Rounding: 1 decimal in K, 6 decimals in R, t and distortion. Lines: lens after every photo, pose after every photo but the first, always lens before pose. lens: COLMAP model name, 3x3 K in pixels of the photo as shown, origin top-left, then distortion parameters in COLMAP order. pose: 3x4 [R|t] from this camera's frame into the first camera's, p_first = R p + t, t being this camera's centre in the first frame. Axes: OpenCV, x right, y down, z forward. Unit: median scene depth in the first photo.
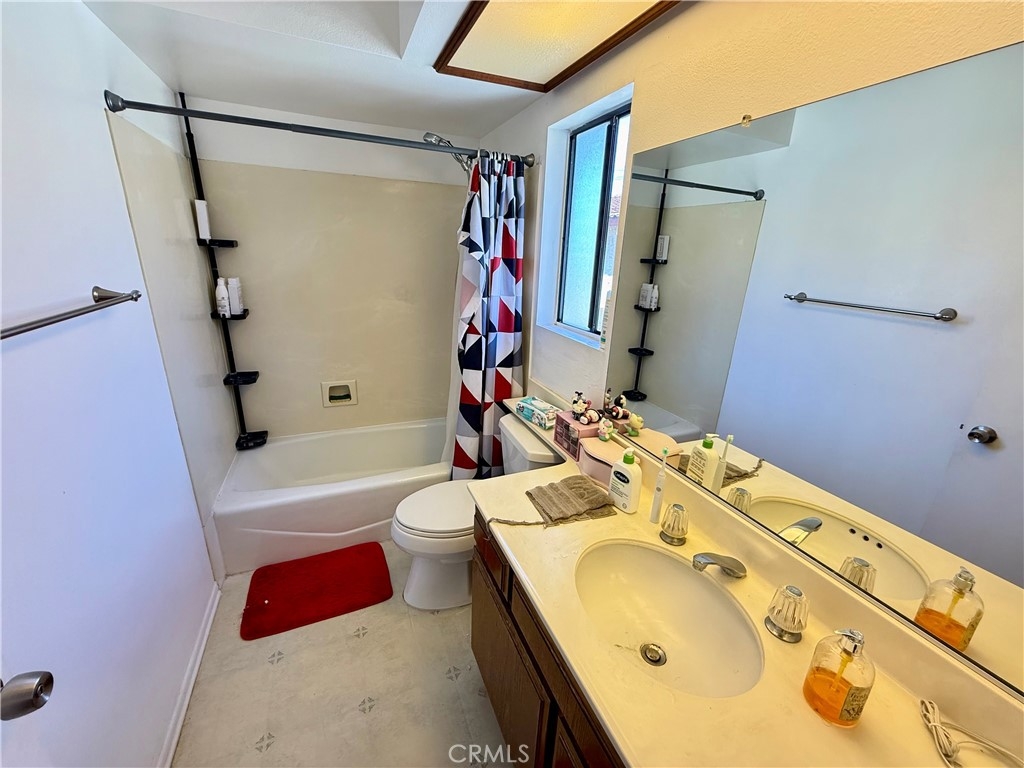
lens RADIAL K [[409.3, 0, 509.6], [0, 409.3, 380.4], [0, 0, 1]] dist [0.003731, -0.000351]
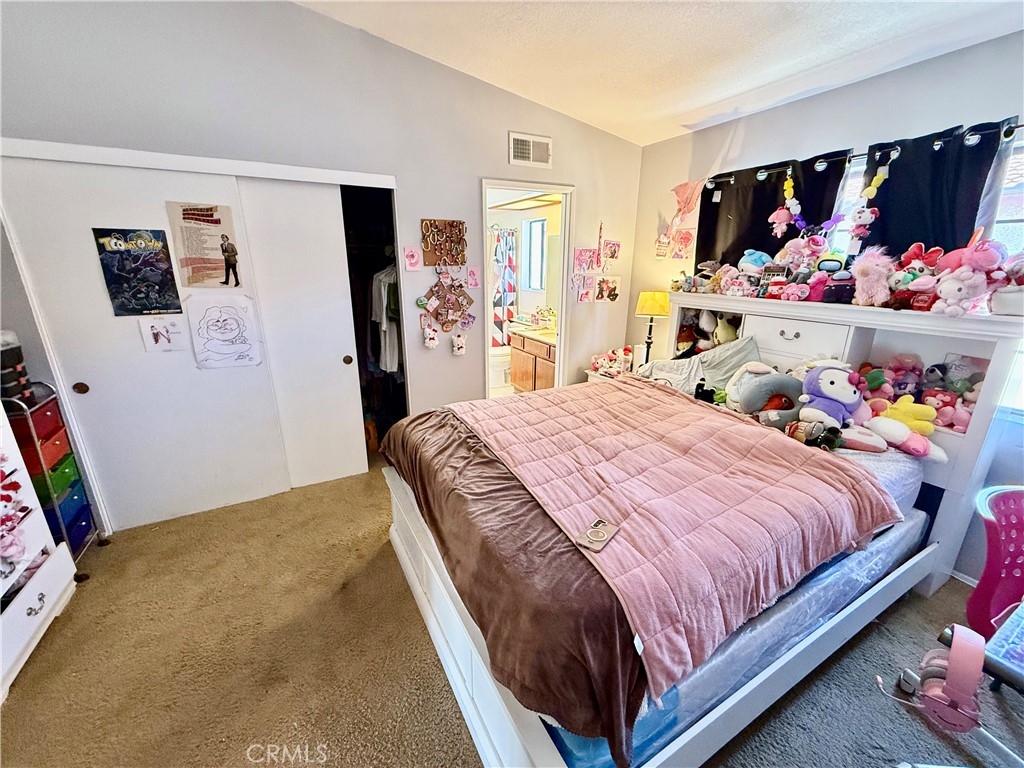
lens RADIAL K [[409.3, 0, 512.1], [0, 409.3, 384.5], [0, 0, 1]] dist [0.003731, -0.000351]
pose [[0.994222, -0.060226, 0.088856, -0.276260], [0.062159, 0.997883, -0.019143, 0.544361], [-0.087515, 0.024555, 0.995861, -1.689242]]
